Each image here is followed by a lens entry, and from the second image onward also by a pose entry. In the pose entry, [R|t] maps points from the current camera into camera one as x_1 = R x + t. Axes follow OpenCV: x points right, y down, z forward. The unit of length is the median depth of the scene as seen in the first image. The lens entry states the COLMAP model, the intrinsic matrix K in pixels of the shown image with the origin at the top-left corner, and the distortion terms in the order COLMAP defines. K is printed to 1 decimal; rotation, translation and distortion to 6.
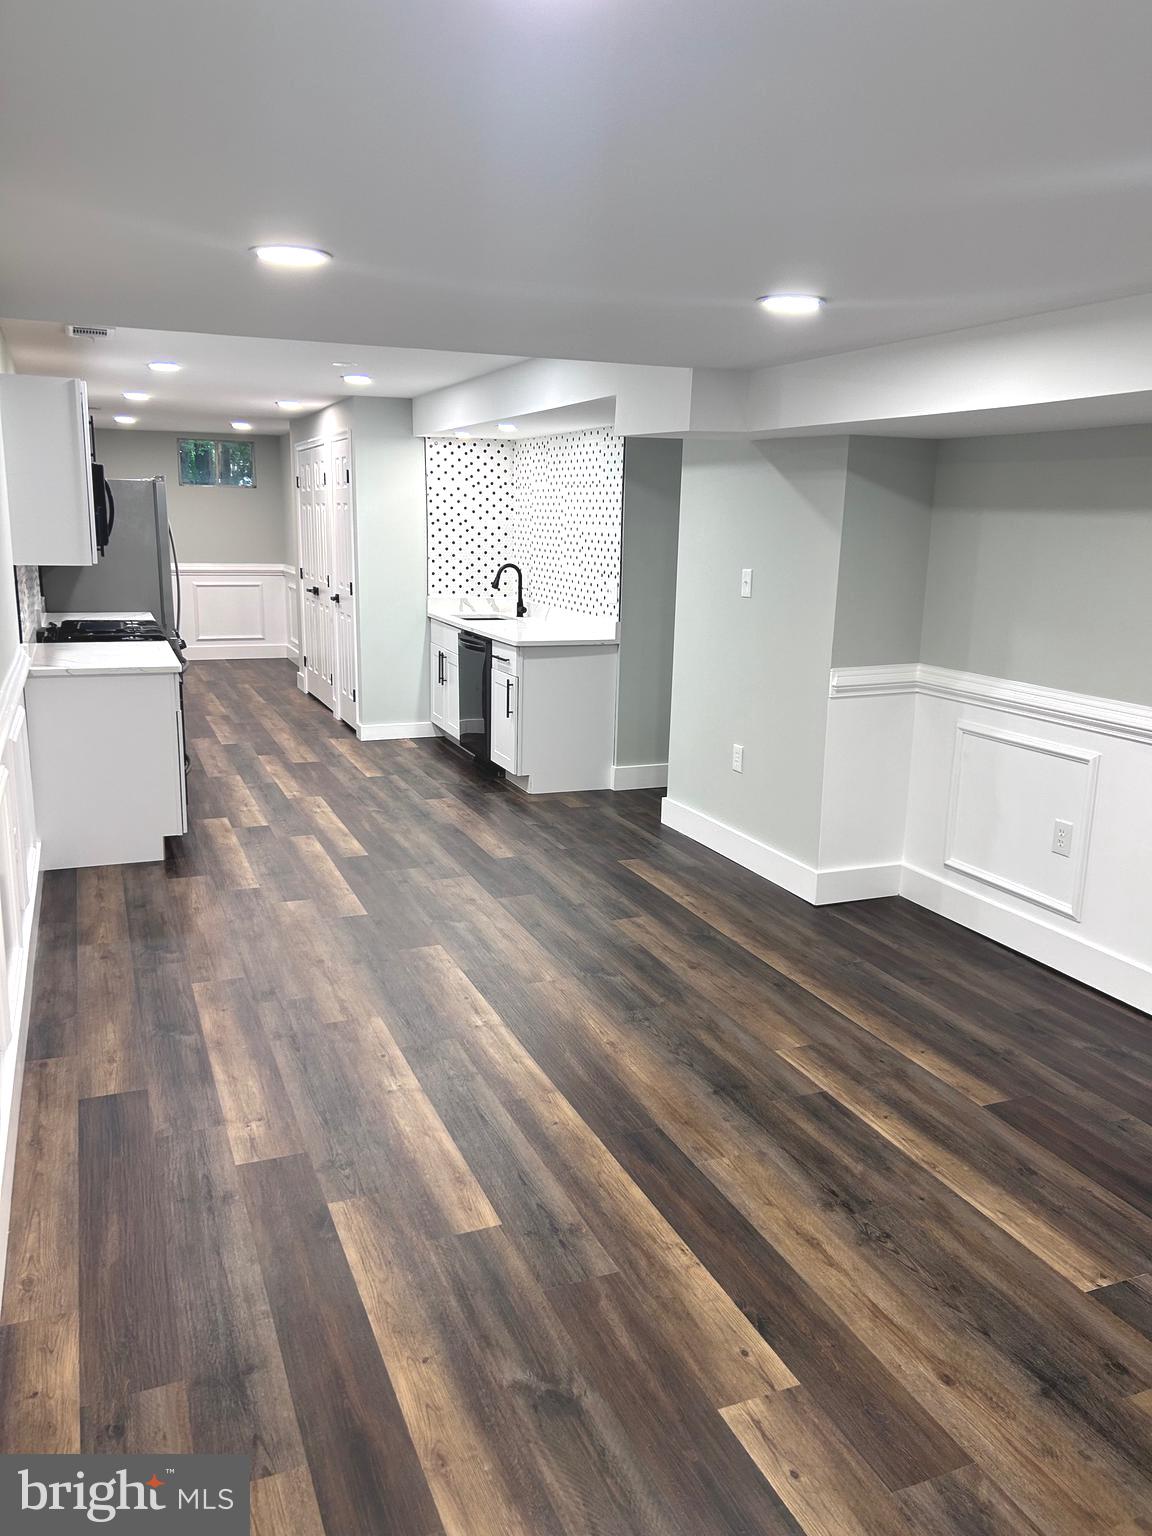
lens RADIAL K [[1145.6, 0, 573.9], [0, 1145.6, 767.8], [0, 0, 1]] dist [0.117666, -0.268558]
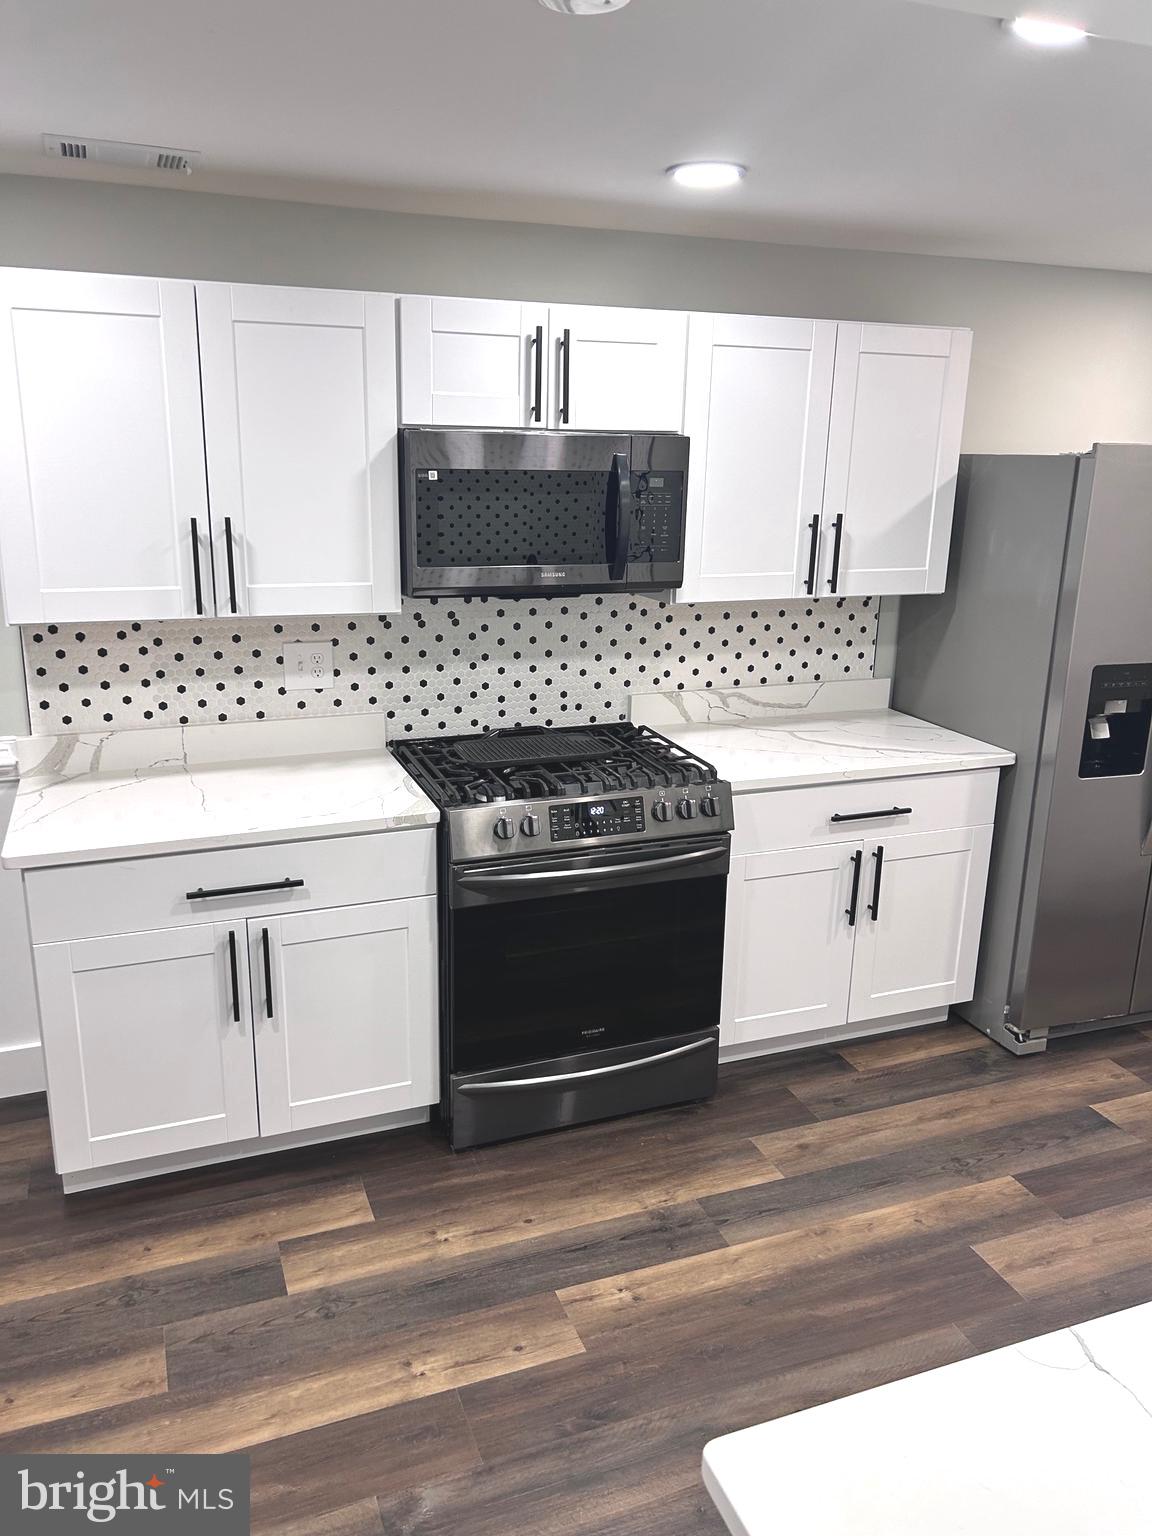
lens RADIAL K [[1155.4, 0, 563.9], [0, 1155.4, 767.7], [0, 0, 1]] dist [0.060414, -0.060413]
pose [[-0.031302, 0.249610, -0.967840, 0.117599], [-0.232576, 0.939917, 0.249930, -0.338558], [0.972074, 0.232920, 0.028632, 1.393443]]
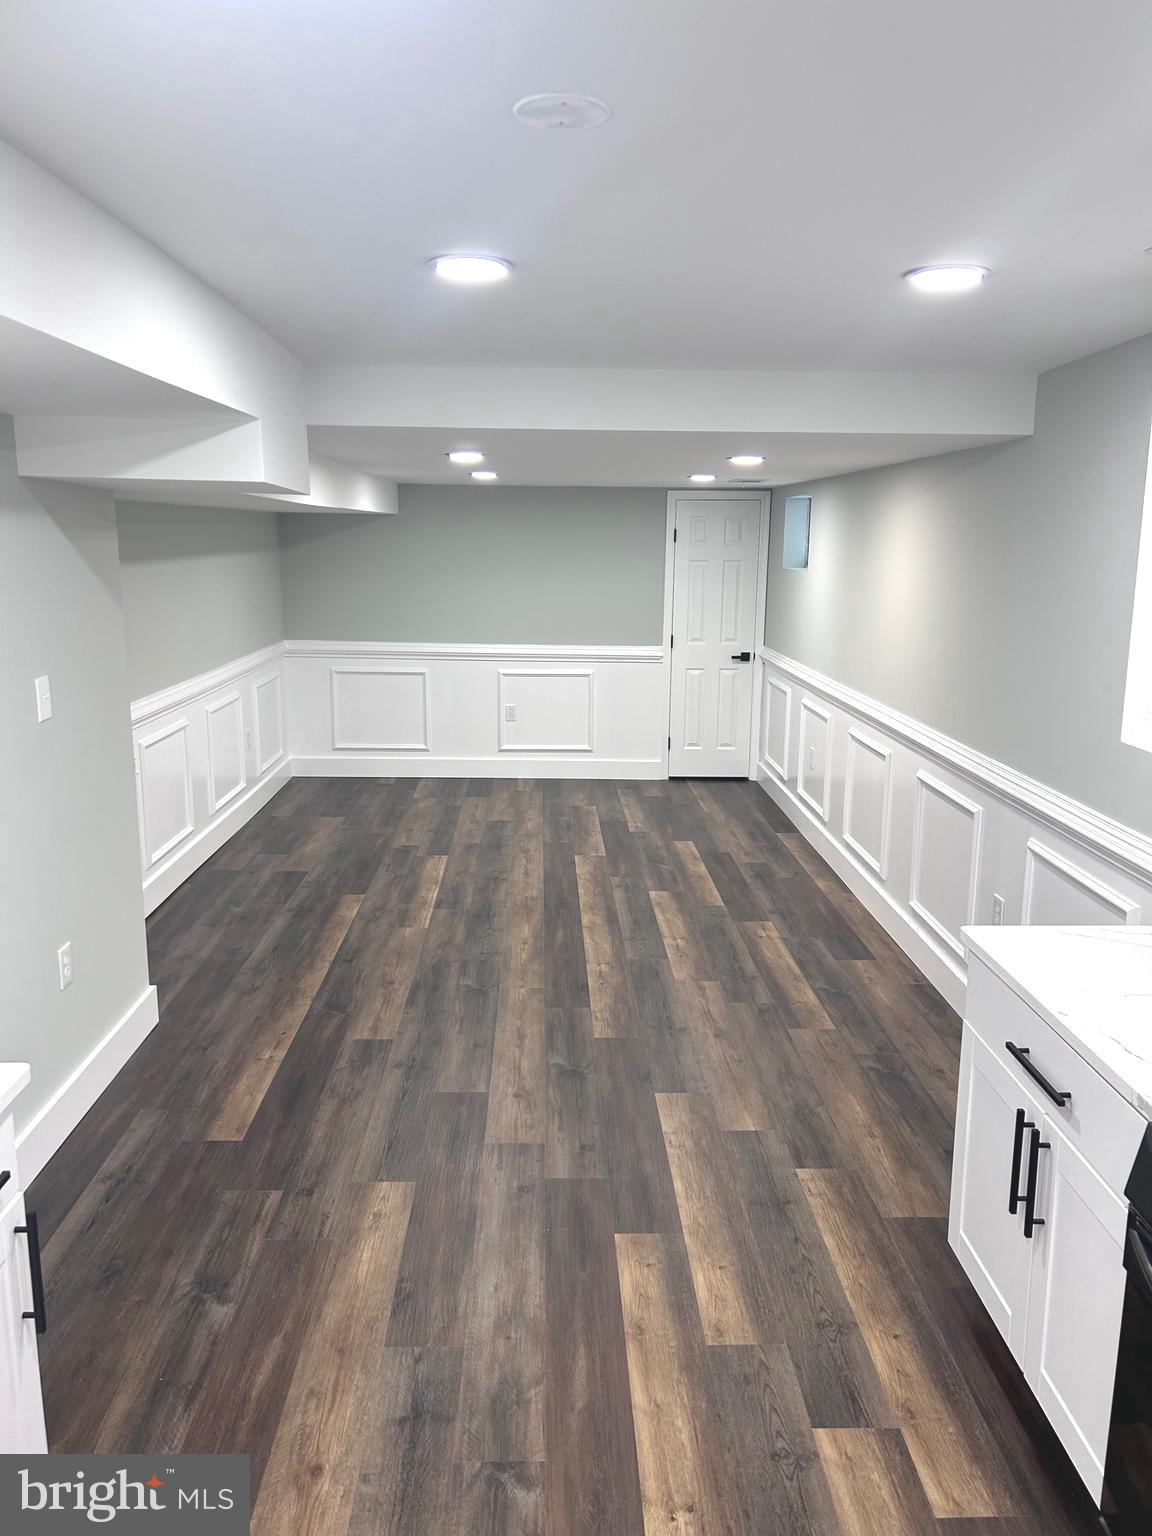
lens RADIAL K [[1147.1, 0, 580.5], [0, 1147.1, 761.7], [0, 0, 1]] dist [0.050225, -0.066390]
pose [[-0.933985, -0.094701, 0.344534, -0.408511], [0.051263, 0.918749, 0.391500, -0.425887], [-0.353616, 0.383317, -0.853243, 1.712511]]
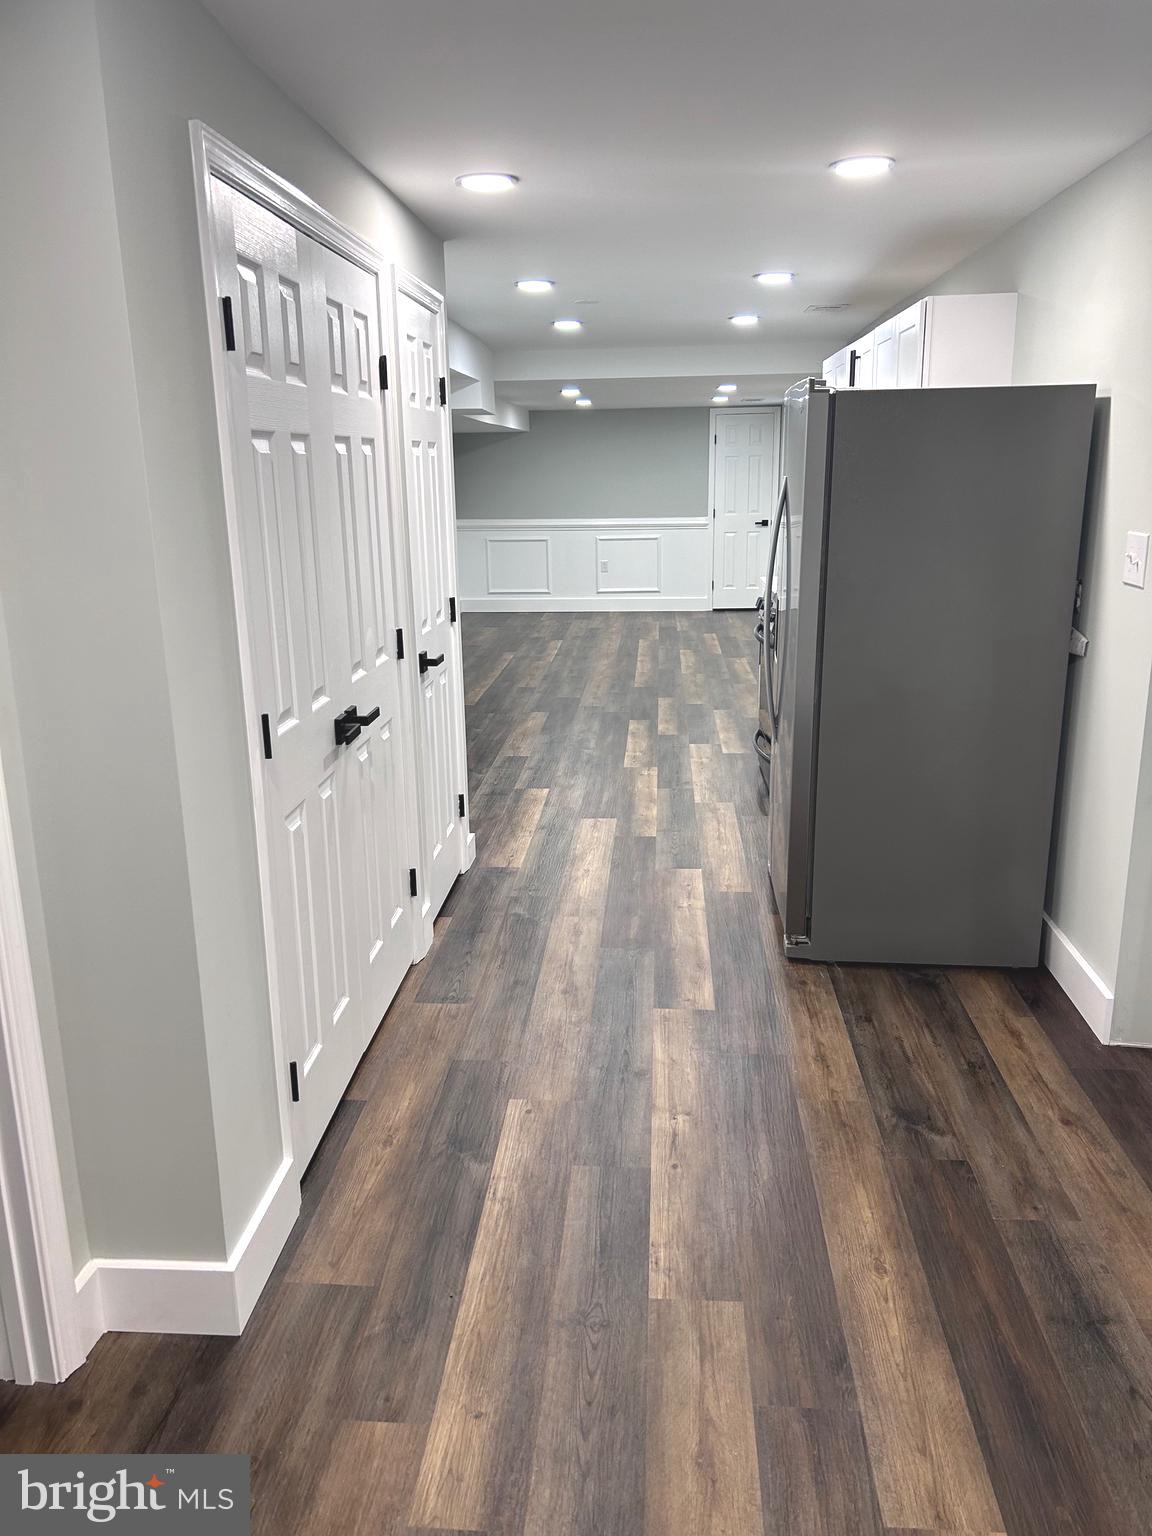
lens RADIAL K [[1146.8, 0, 575.2], [0, 1146.8, 773.1], [0, 0, 1]] dist [0.073175, -0.092007]
pose [[-0.892552, -0.116608, 0.435607, -0.878785], [0.101691, 0.889059, 0.446356, -0.582996], [-0.439329, 0.442693, -0.781673, 2.594642]]
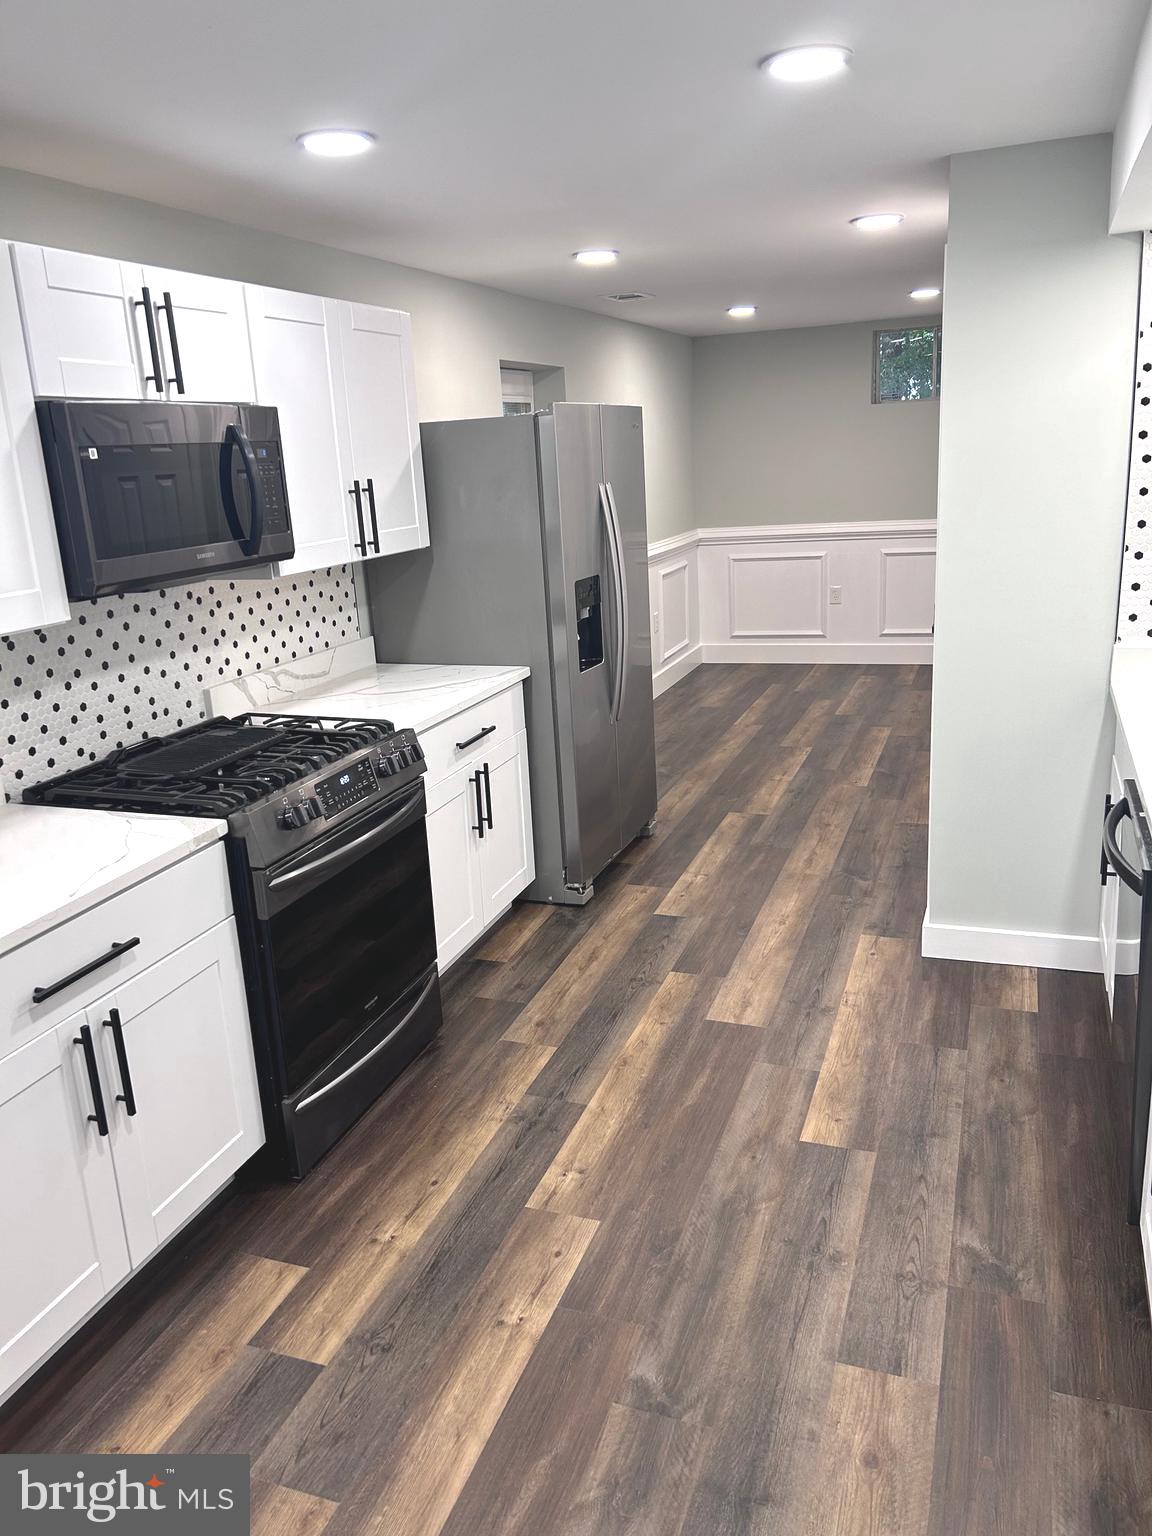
lens RADIAL K [[1146.8, 0, 575.2], [0, 1146.8, 773.1], [0, 0, 1]] dist [0.073175, -0.092007]
pose [[0.731241, 0.128478, -0.669910, 0.018941], [-0.079766, 0.991470, 0.103080, -0.239529], [0.677439, -0.021940, 0.735252, 1.056690]]
